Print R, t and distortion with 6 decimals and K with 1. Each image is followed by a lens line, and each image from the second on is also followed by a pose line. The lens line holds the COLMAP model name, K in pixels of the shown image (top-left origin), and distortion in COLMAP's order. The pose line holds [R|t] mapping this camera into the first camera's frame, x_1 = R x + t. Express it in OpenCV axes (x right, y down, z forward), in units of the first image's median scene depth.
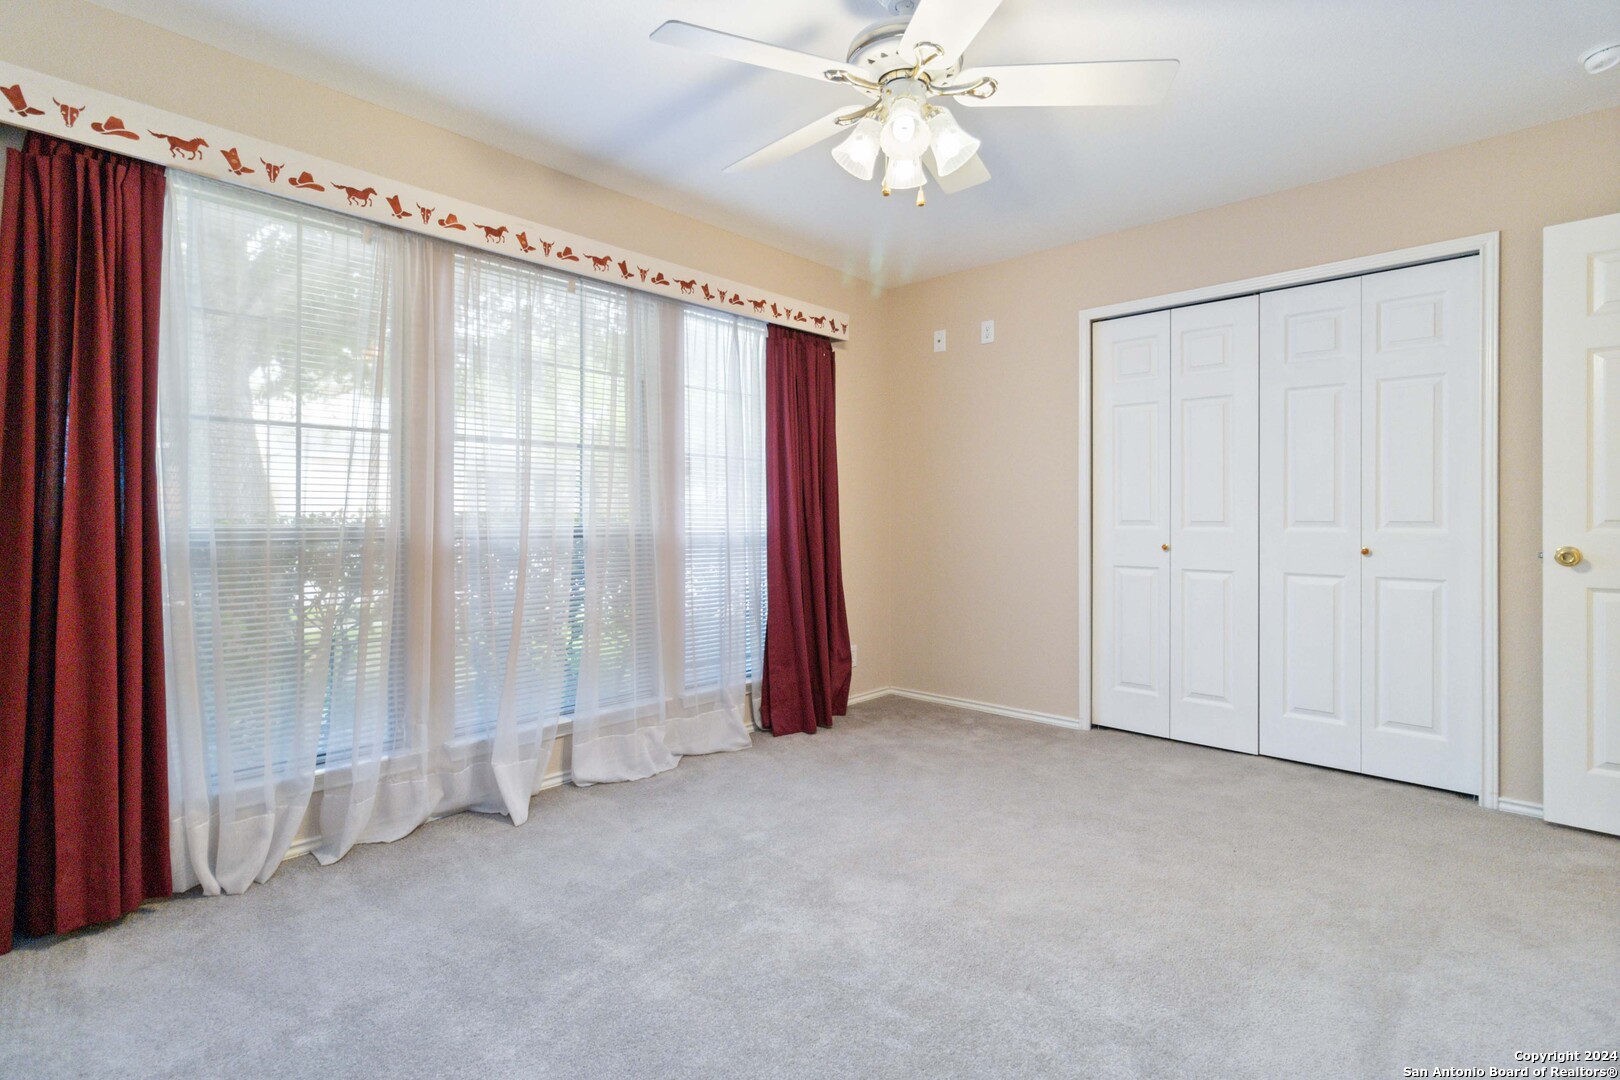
lens RADIAL K [[773.4, 0, 855.4], [0, 773.4, 522.5], [0, 0, 1]] dist [0.009757, 0.000982]
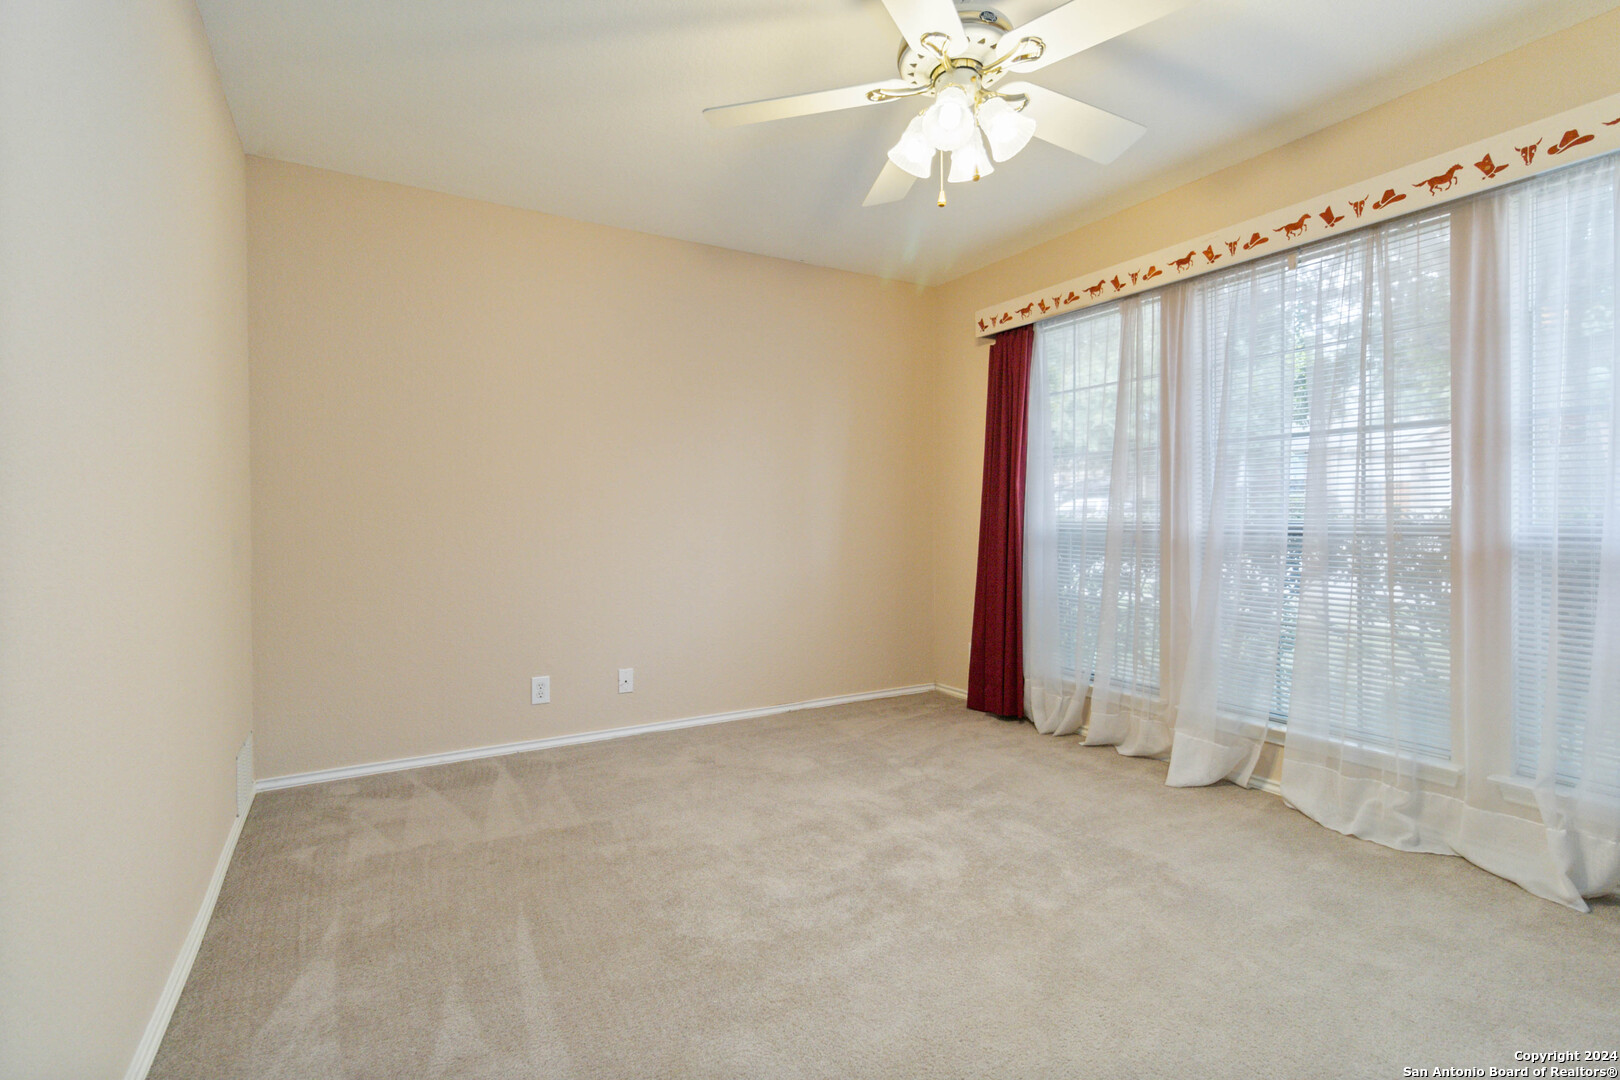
lens RADIAL K [[773.4, 0, 809.7], [0, 773.4, 530.9], [0, 0, 1]] dist [0.009757, 0.000982]
pose [[-0.319330, 0.011934, -0.947569, 0.735734], [-0.008498, 0.999844, 0.015456, 0.005461], [0.947606, 0.012988, -0.319179, 0.795785]]
